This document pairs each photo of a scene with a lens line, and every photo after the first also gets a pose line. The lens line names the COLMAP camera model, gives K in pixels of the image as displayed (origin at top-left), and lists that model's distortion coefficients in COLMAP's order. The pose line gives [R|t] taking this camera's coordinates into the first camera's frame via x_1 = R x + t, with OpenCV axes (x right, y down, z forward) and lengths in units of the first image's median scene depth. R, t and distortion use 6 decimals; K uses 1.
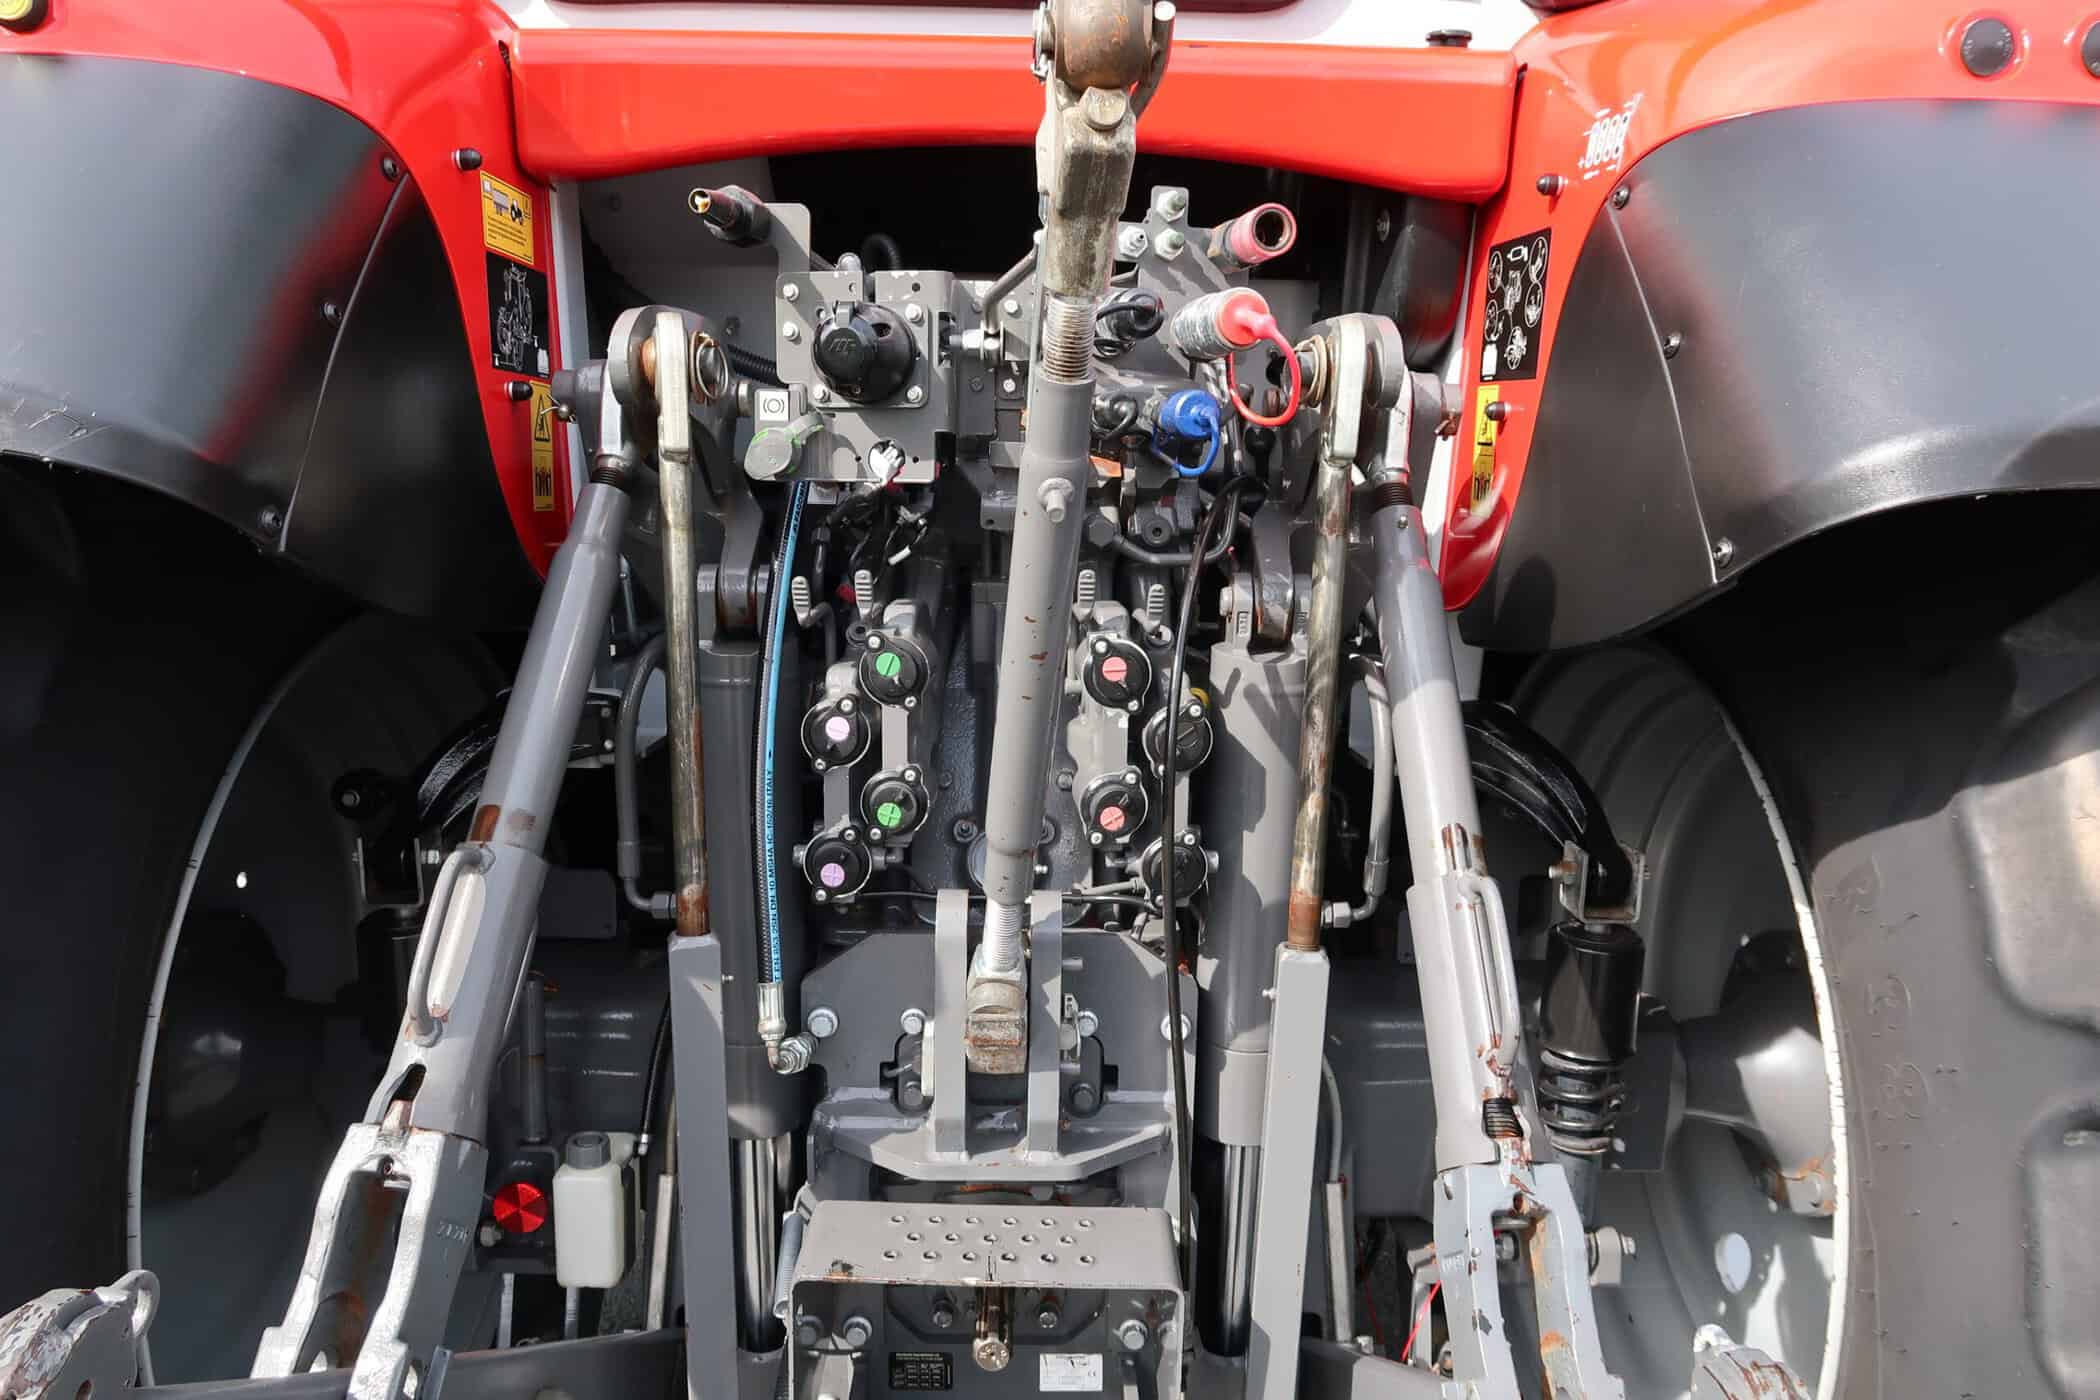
lens RADIAL K [[1439.7, 0, 1042.9], [0, 1439.7, 698.9], [0, 0, 1]] dist [-0.021942, 0.002964]
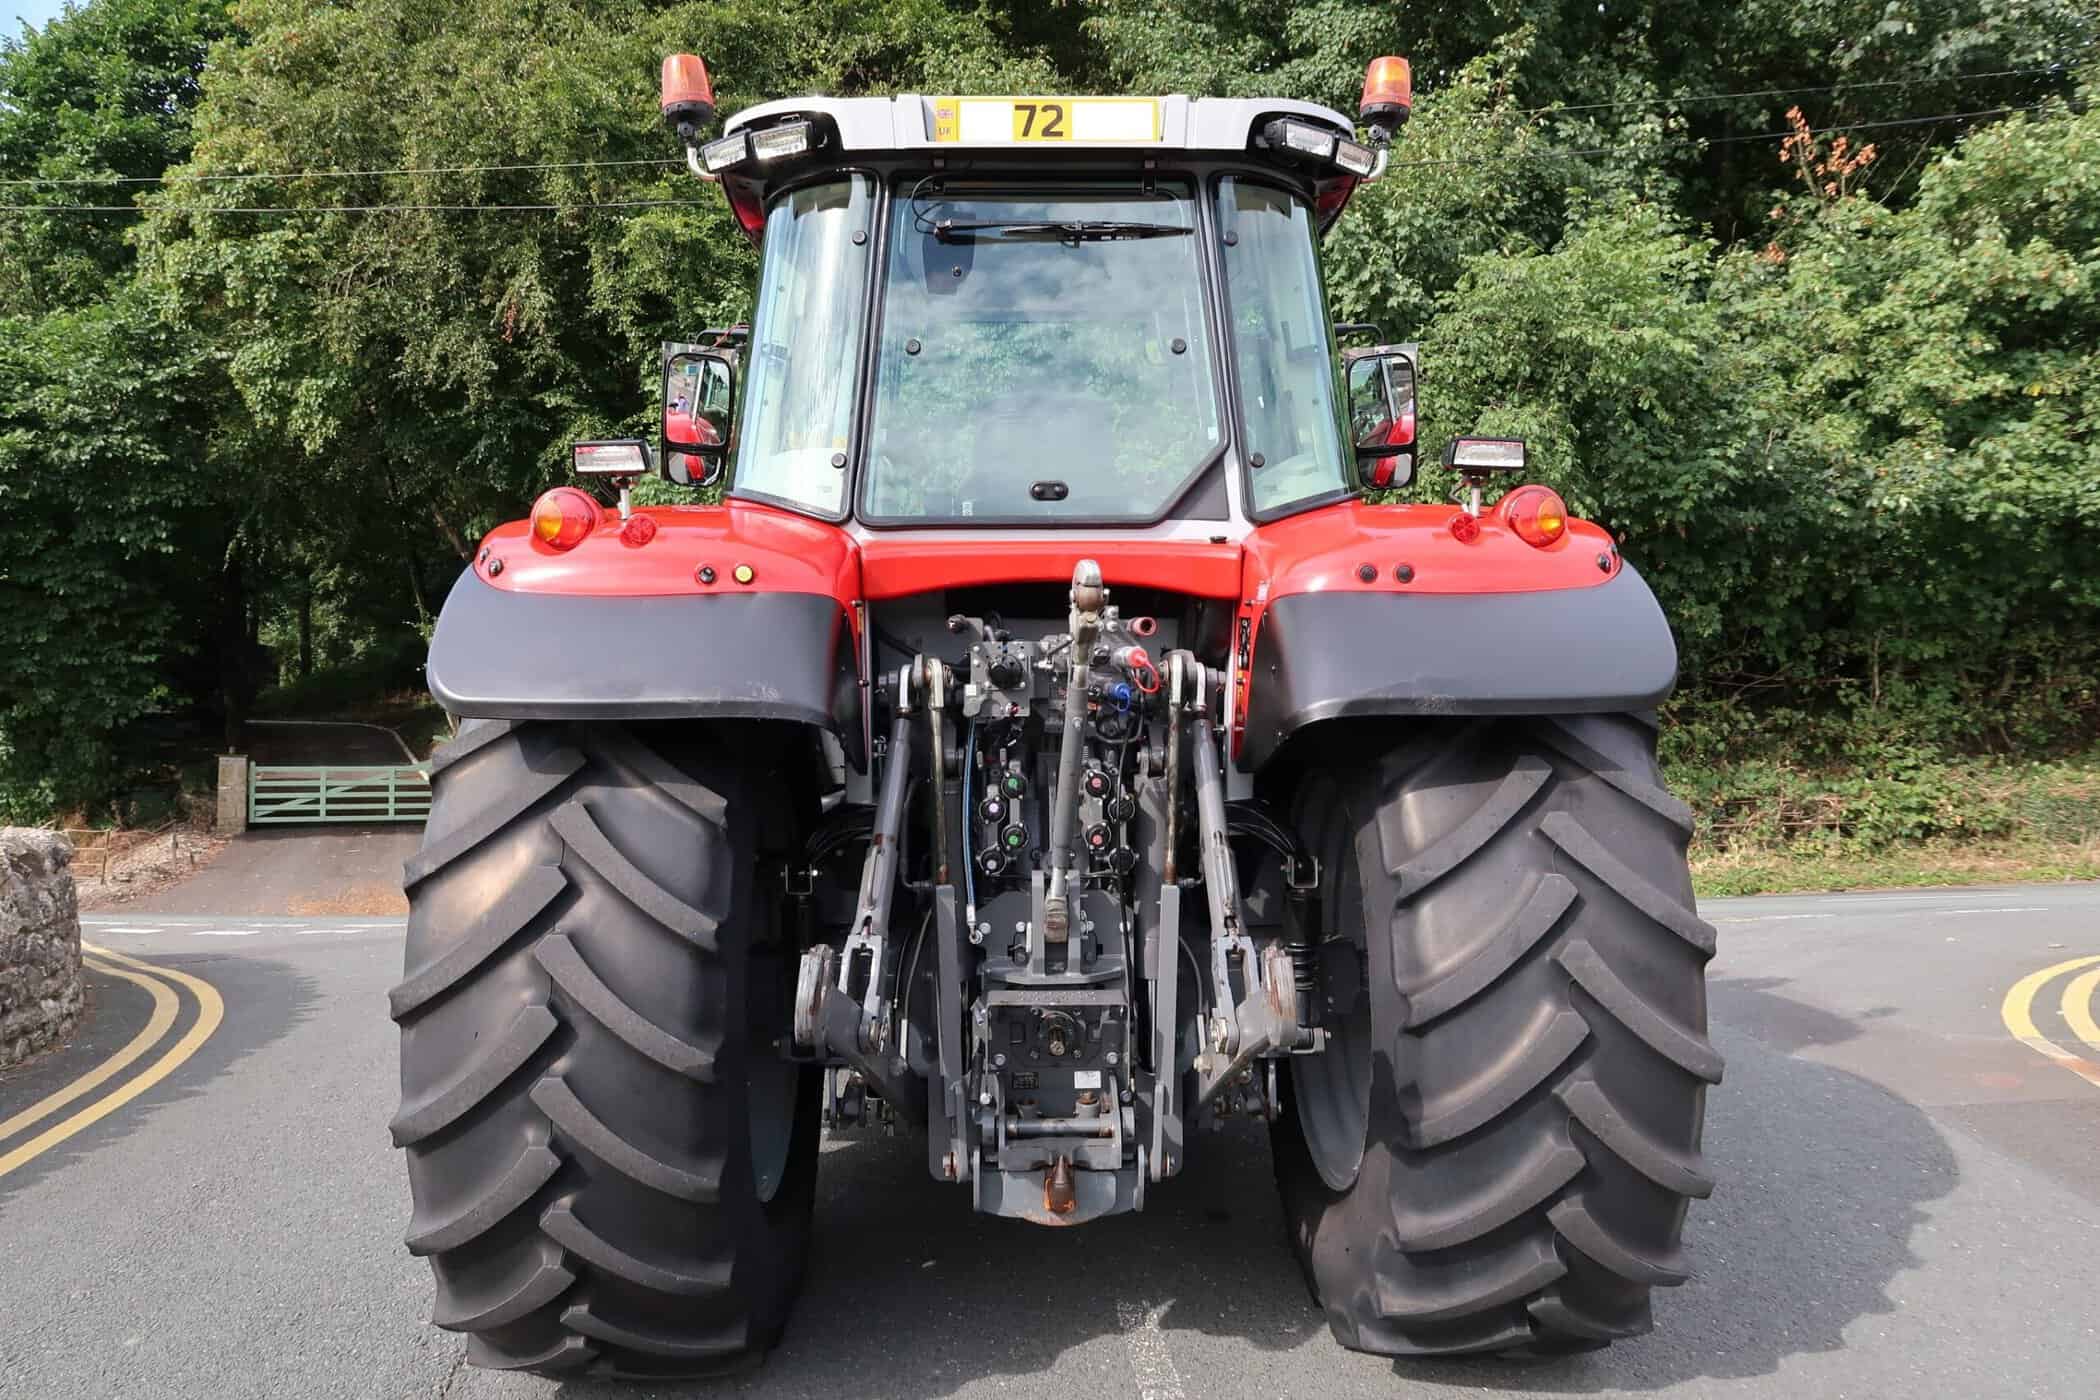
lens RADIAL K [[1439.7, 0, 1042.9], [0, 1439.7, 698.9], [0, 0, 1]] dist [-0.021942, 0.002964]
pose [[0.999438, -0.024017, 0.023388, -0.107297], [0.026861, 0.991141, -0.130070, 0.166862], [-0.020057, 0.130625, 0.991229, -1.642809]]
